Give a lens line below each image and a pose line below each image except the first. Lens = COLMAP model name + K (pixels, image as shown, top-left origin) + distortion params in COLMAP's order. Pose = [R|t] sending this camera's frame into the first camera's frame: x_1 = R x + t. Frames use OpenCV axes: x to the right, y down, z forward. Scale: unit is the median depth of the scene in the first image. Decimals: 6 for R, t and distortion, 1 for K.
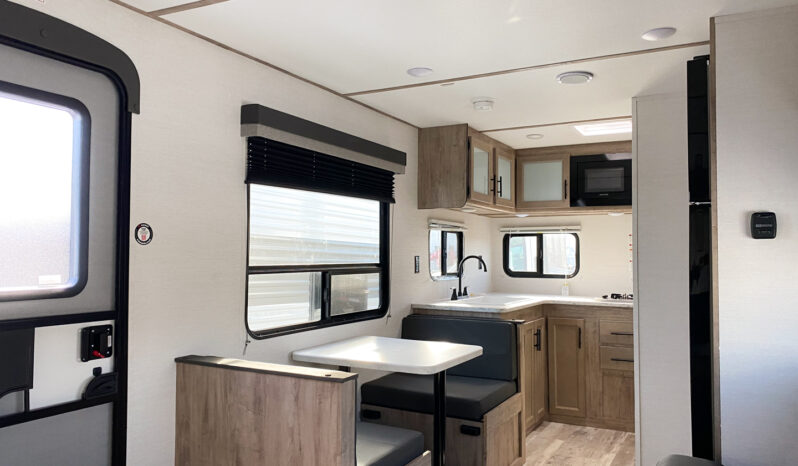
lens RADIAL K [[606.9, 0, 387.8], [0, 606.9, 232.3], [0, 0, 1]] dist [0.104413, -0.155668]
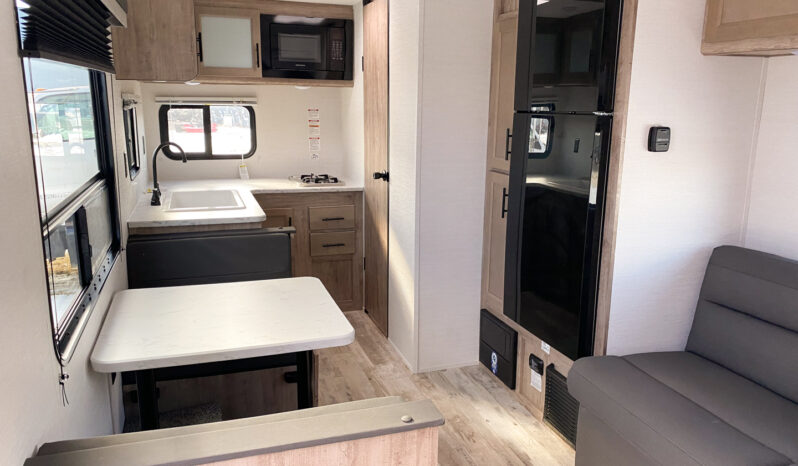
lens RADIAL K [[606.9, 0, 387.8], [0, 606.9, 232.3], [0, 0, 1]] dist [0.104413, -0.155668]
pose [[0.682884, -0.150655, 0.714824, -0.223851], [-0.034950, 0.970646, 0.237959, -0.041252], [-0.729690, -0.187481, 0.657573, 0.273146]]
